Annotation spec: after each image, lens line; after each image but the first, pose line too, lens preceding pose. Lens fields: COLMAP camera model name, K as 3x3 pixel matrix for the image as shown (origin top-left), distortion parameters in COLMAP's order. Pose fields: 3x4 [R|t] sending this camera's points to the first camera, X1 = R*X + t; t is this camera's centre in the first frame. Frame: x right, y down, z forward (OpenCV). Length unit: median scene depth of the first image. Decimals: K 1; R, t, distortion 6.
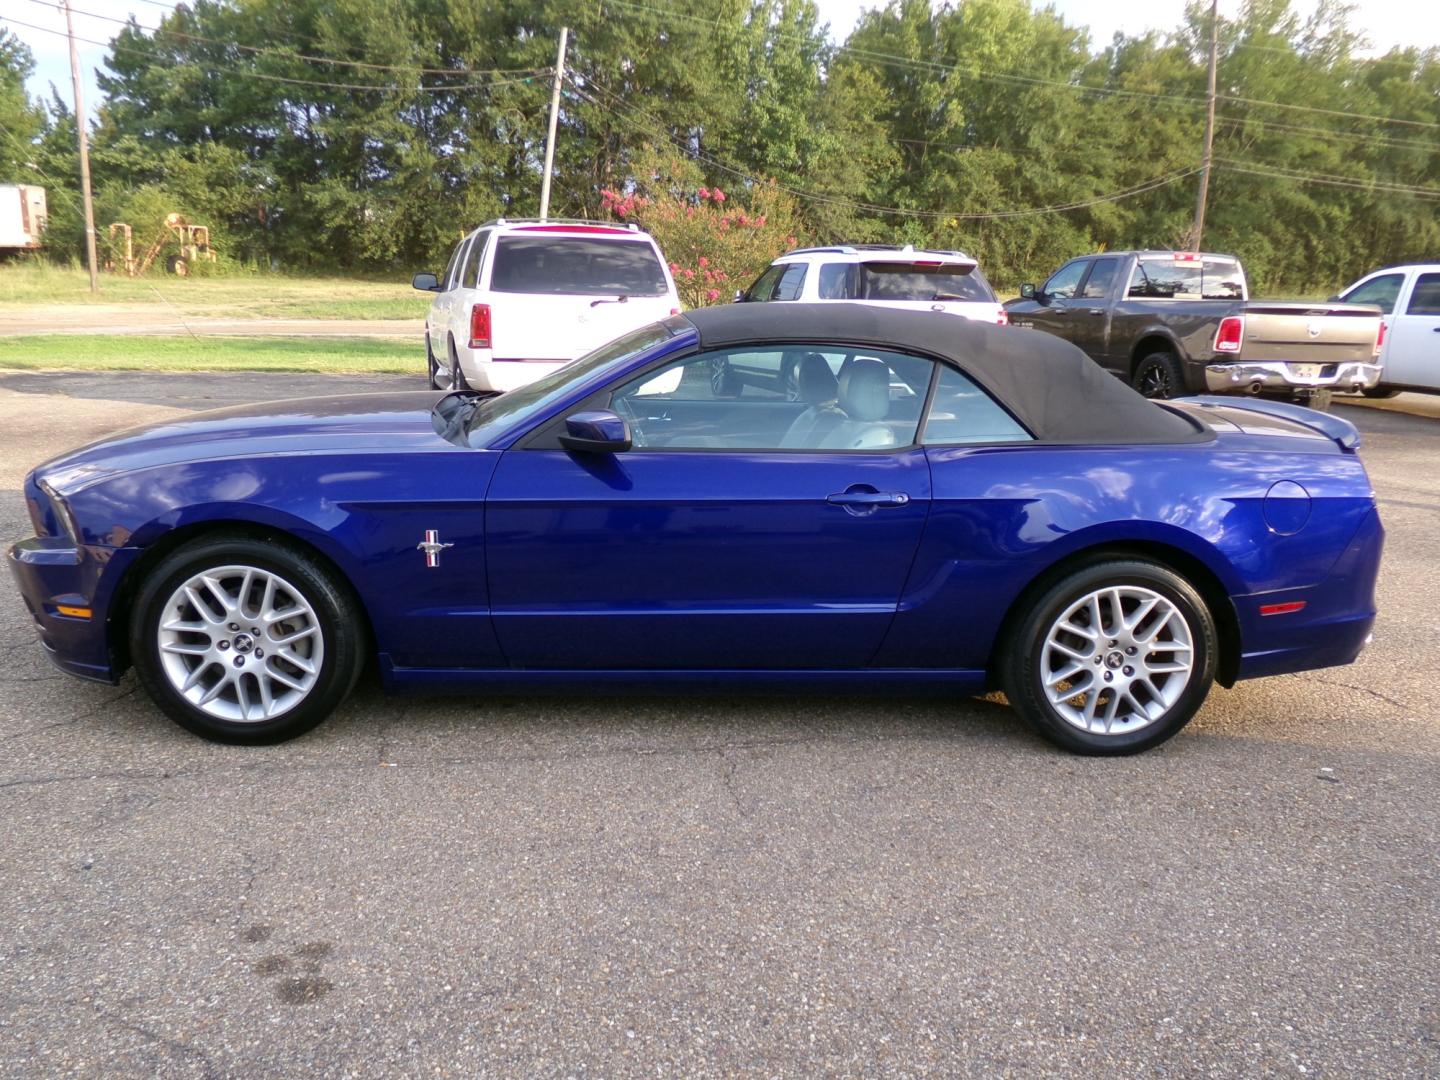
lens RADIAL K [[1174.4, 0, 692.6], [0, 1174.4, 538.2], [0, 0, 1]] dist [-0.014806, -0.008864]
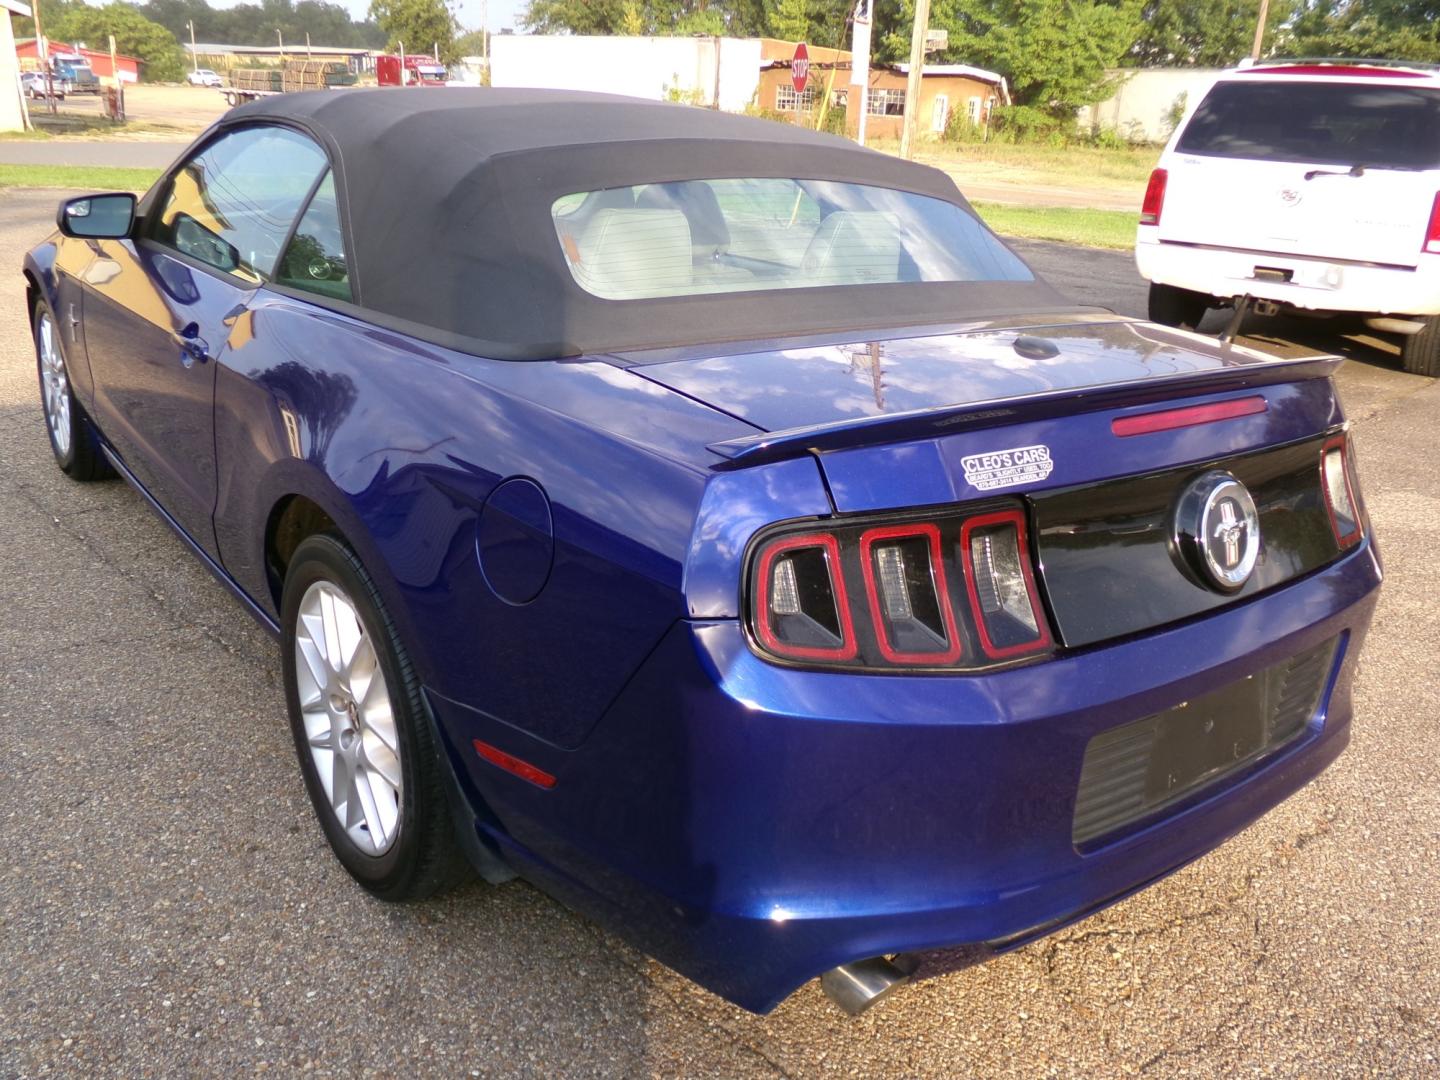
lens RADIAL K [[1174.4, 0, 692.6], [0, 1174.4, 538.2], [0, 0, 1]] dist [-0.014806, -0.008864]
pose [[0.554438, 0.286824, -0.781237, 0.269199], [-0.221896, 0.955698, 0.193398, -0.036817], [0.802098, 0.066126, 0.593520, 0.249915]]
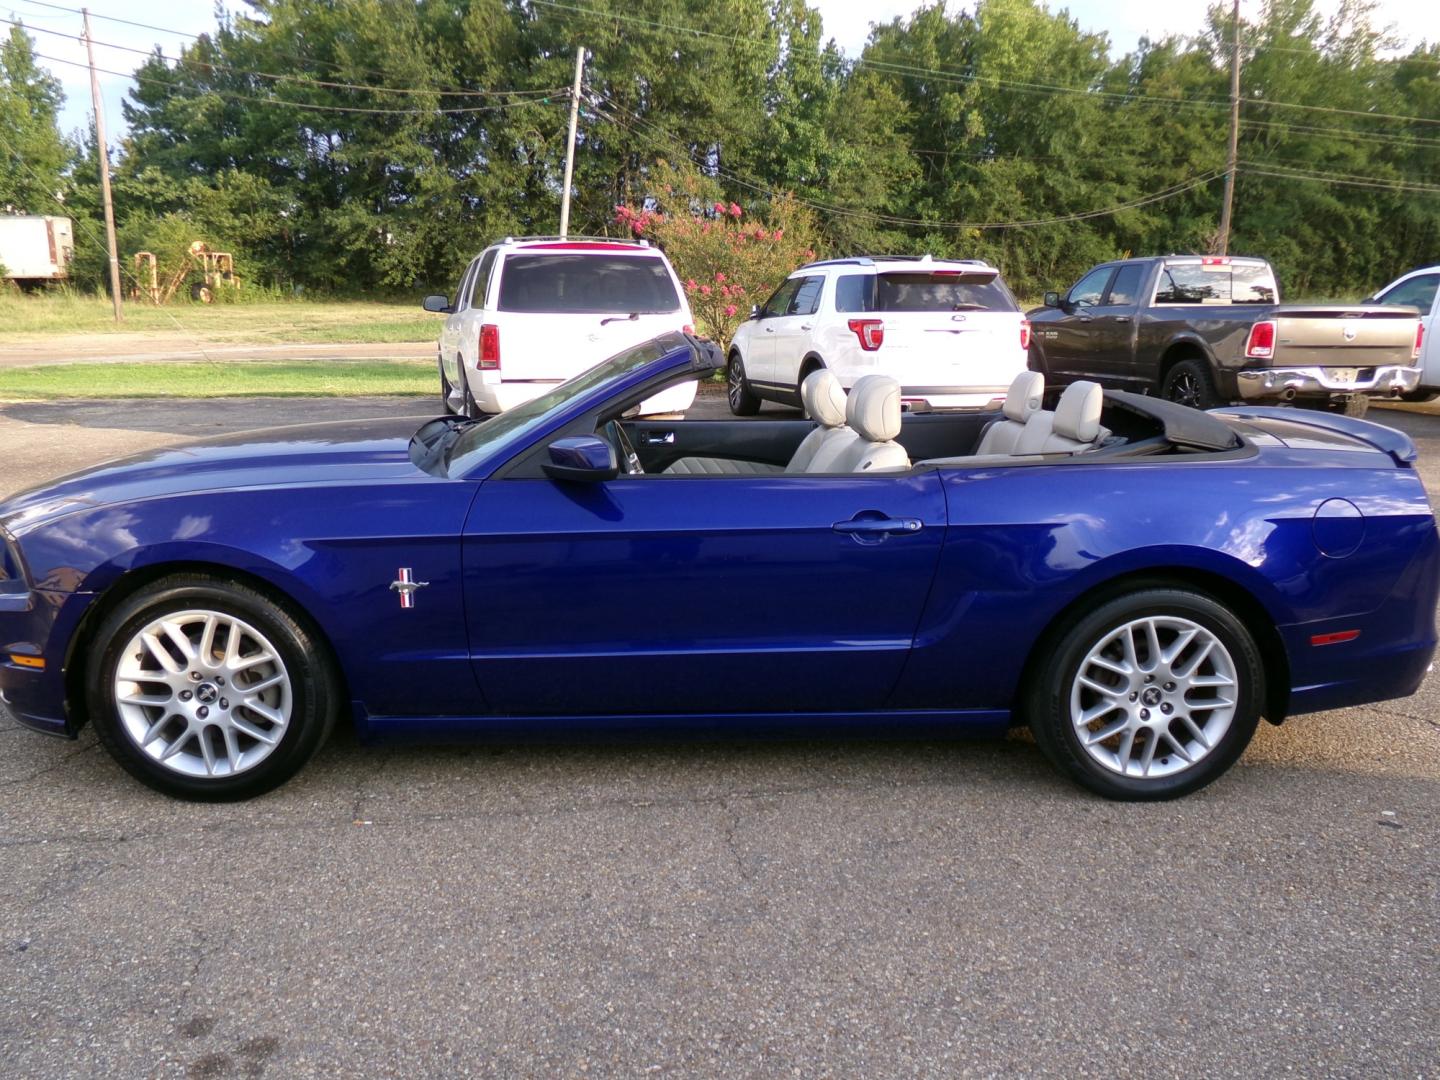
lens RADIAL K [[1174.4, 0, 692.6], [0, 1174.4, 538.2], [0, 0, 1]] dist [-0.014806, -0.008864]
pose [[0.999585, -0.016896, -0.023348, 0.007696], [0.016578, 0.999768, -0.013716, -0.004194], [0.023574, 0.013323, 0.999633, 0.022974]]
